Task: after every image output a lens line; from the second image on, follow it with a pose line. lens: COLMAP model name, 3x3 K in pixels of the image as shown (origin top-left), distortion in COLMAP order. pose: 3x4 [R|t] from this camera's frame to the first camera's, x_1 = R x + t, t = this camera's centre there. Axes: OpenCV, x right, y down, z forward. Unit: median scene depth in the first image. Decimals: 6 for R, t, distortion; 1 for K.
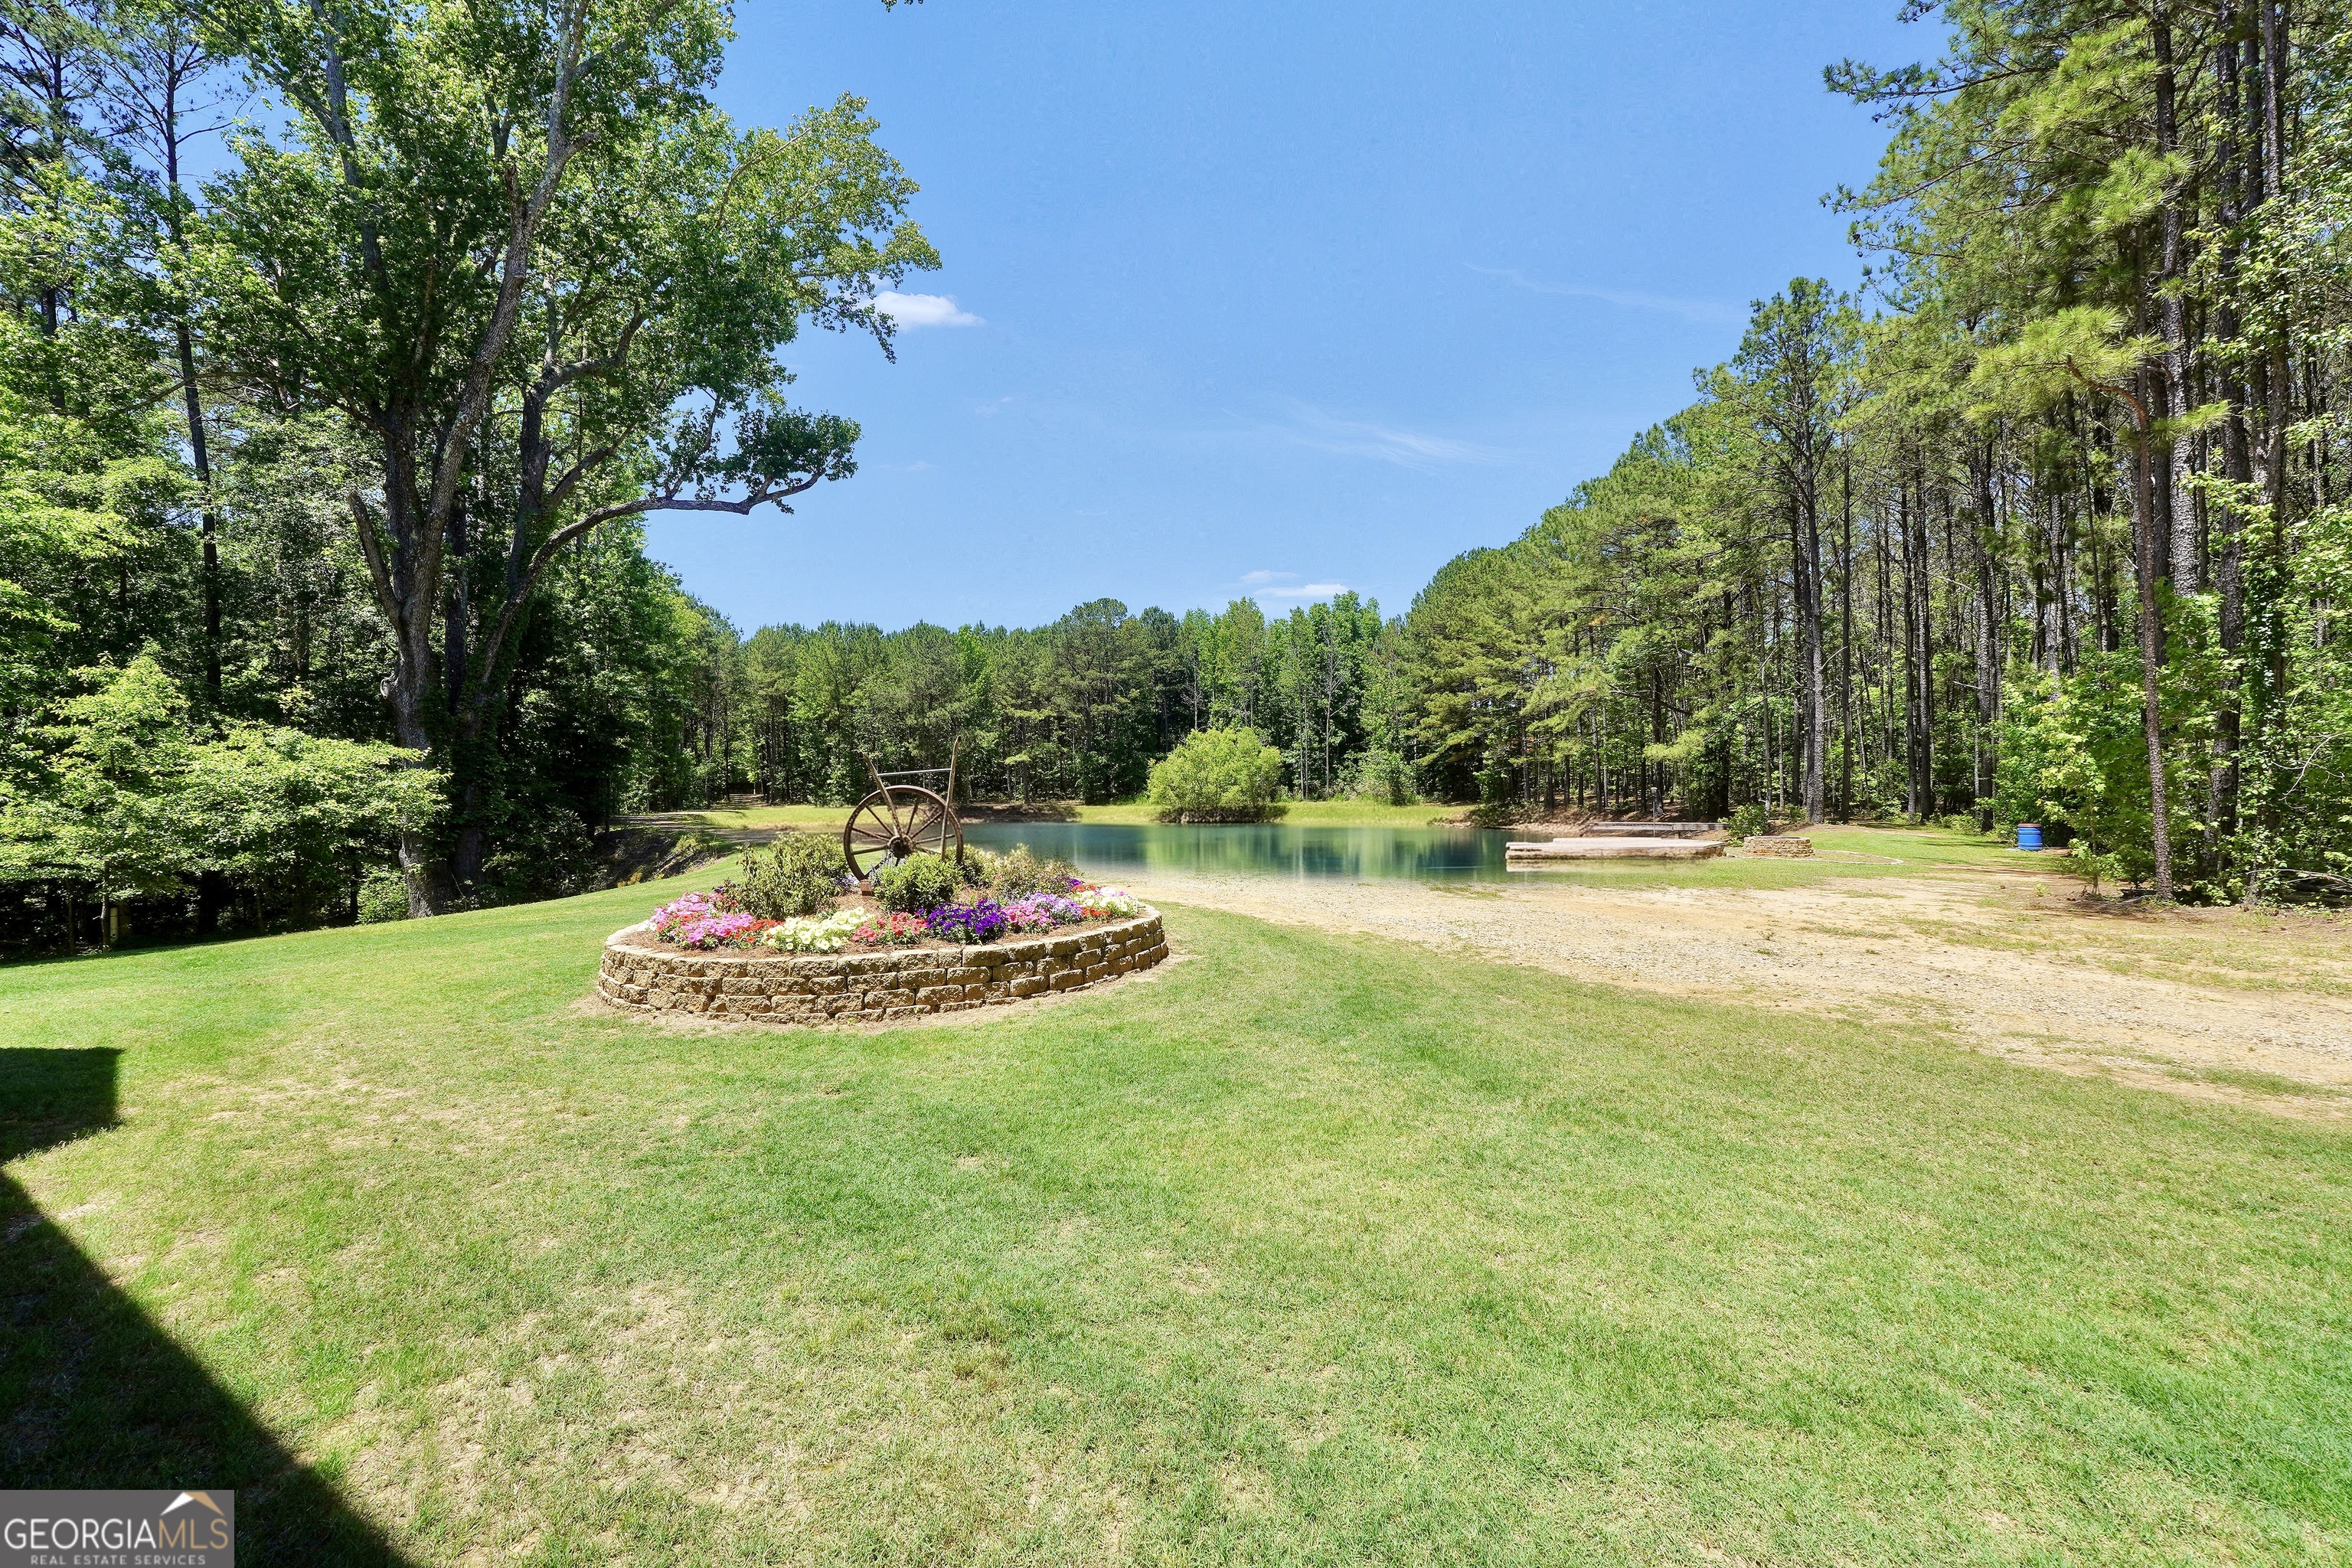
lens RADIAL K [[1010.2, 0, 1175.8], [0, 1010.2, 770.5], [0, 0, 1]] dist [-0.000563, 0.000546]
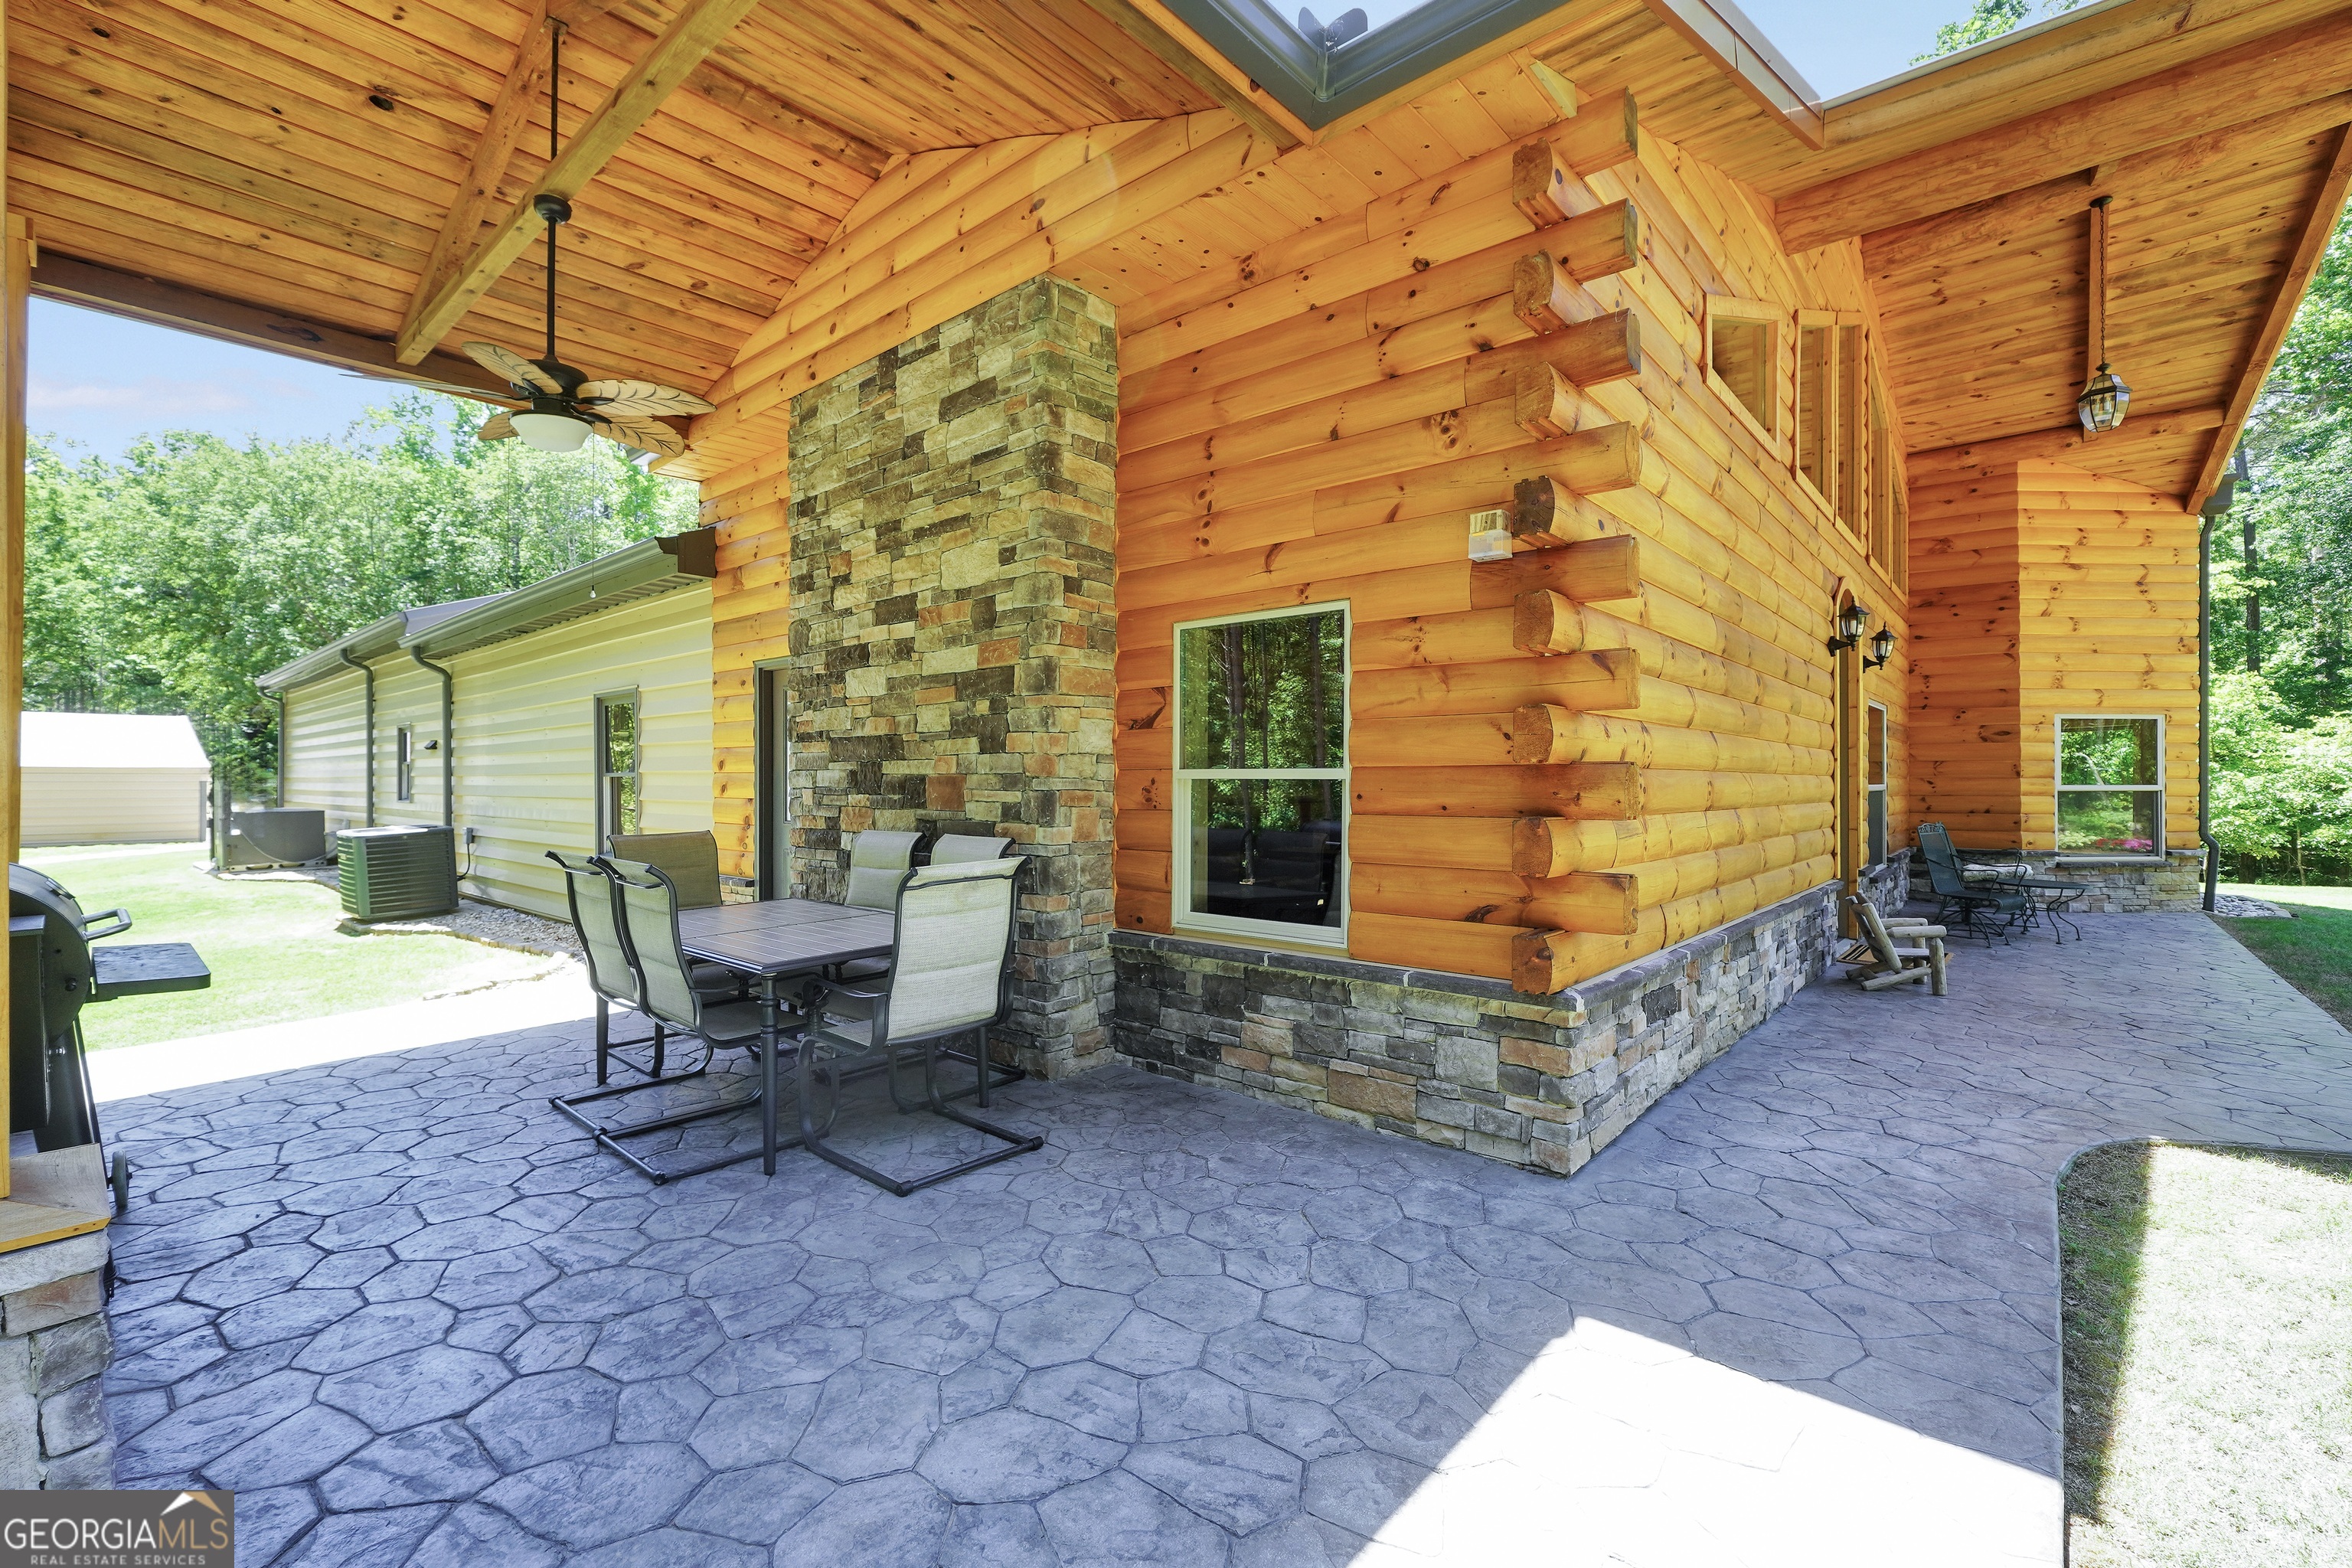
lens RADIAL K [[1010.2, 0, 1172.3], [0, 1010.2, 777.2], [0, 0, 1]] dist [-0.000563, 0.000546]
pose [[0.035069, 0.010827, -0.999326, 0.095178], [0.015578, 0.999814, 0.011379, -0.003548], [0.999263, -0.015966, 0.034894, -0.187184]]
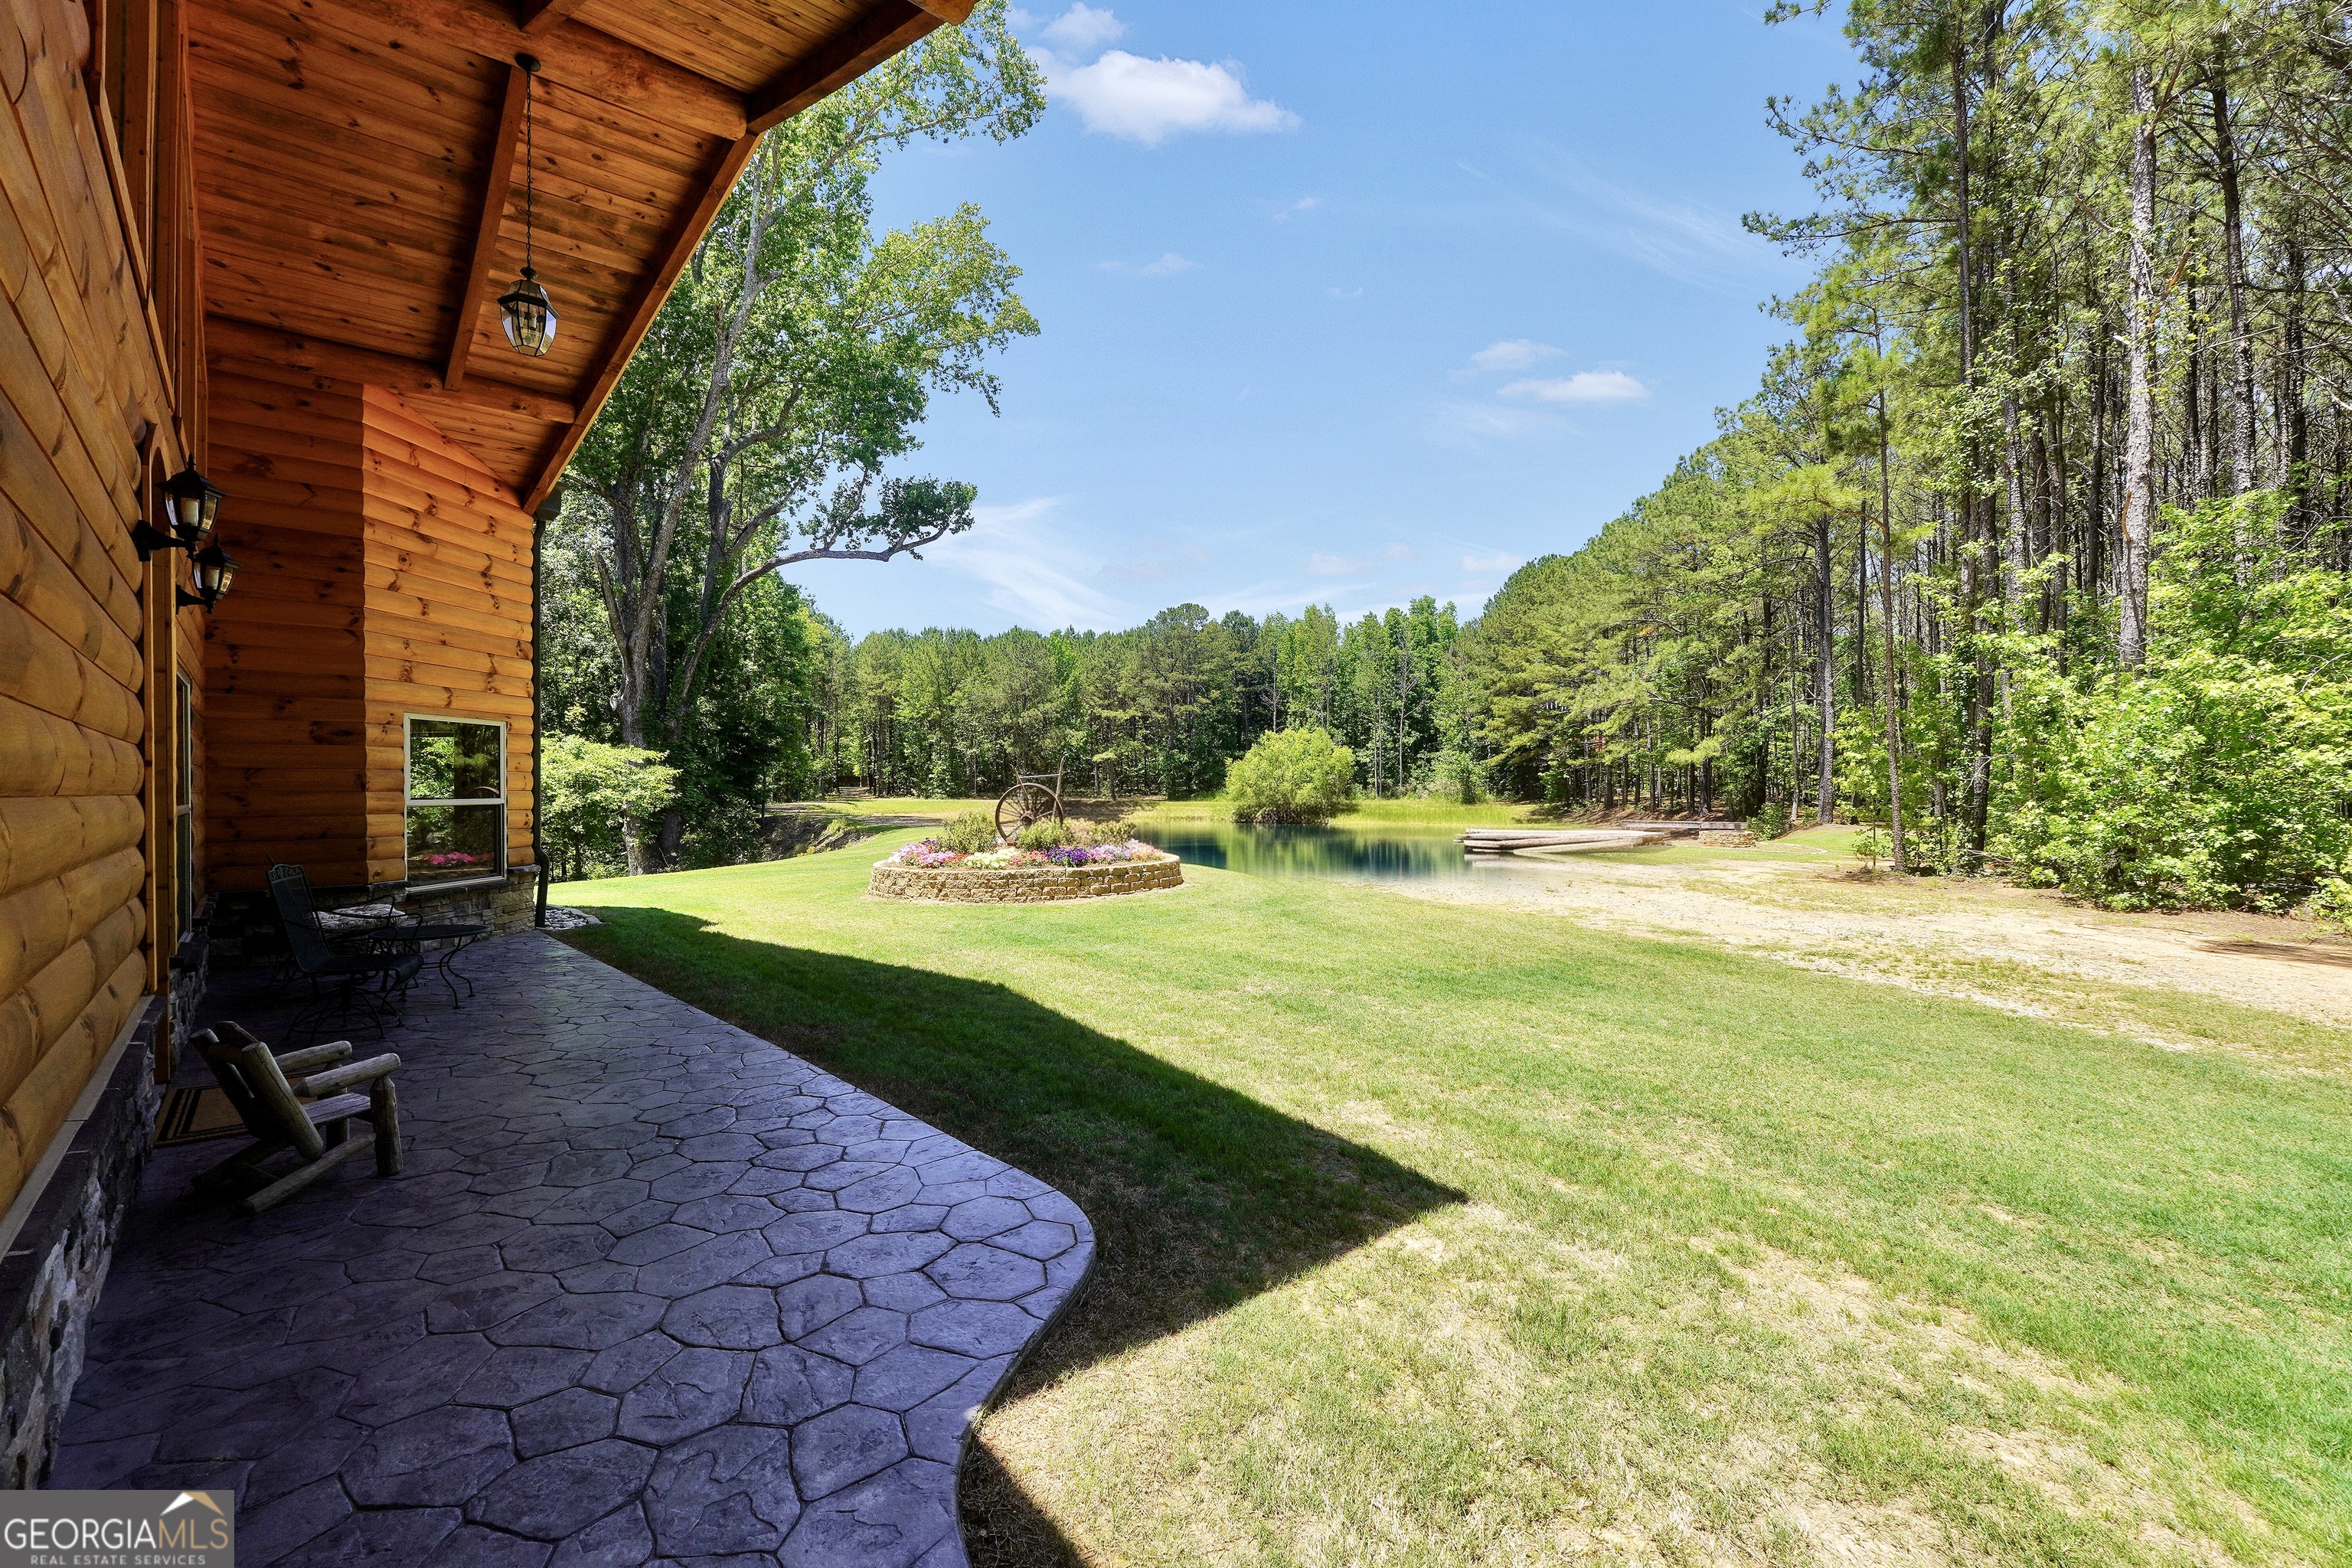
lens RADIAL K [[1010.2, 0, 1174.1], [0, 1010.2, 781.1], [0, 0, 1]] dist [-0.000563, 0.000546]
pose [[0.996148, 0.008902, -0.087230, 0.026869], [-0.007699, 0.999871, 0.014125, -0.003195], [0.087345, -0.013399, 0.996088, -0.150335]]
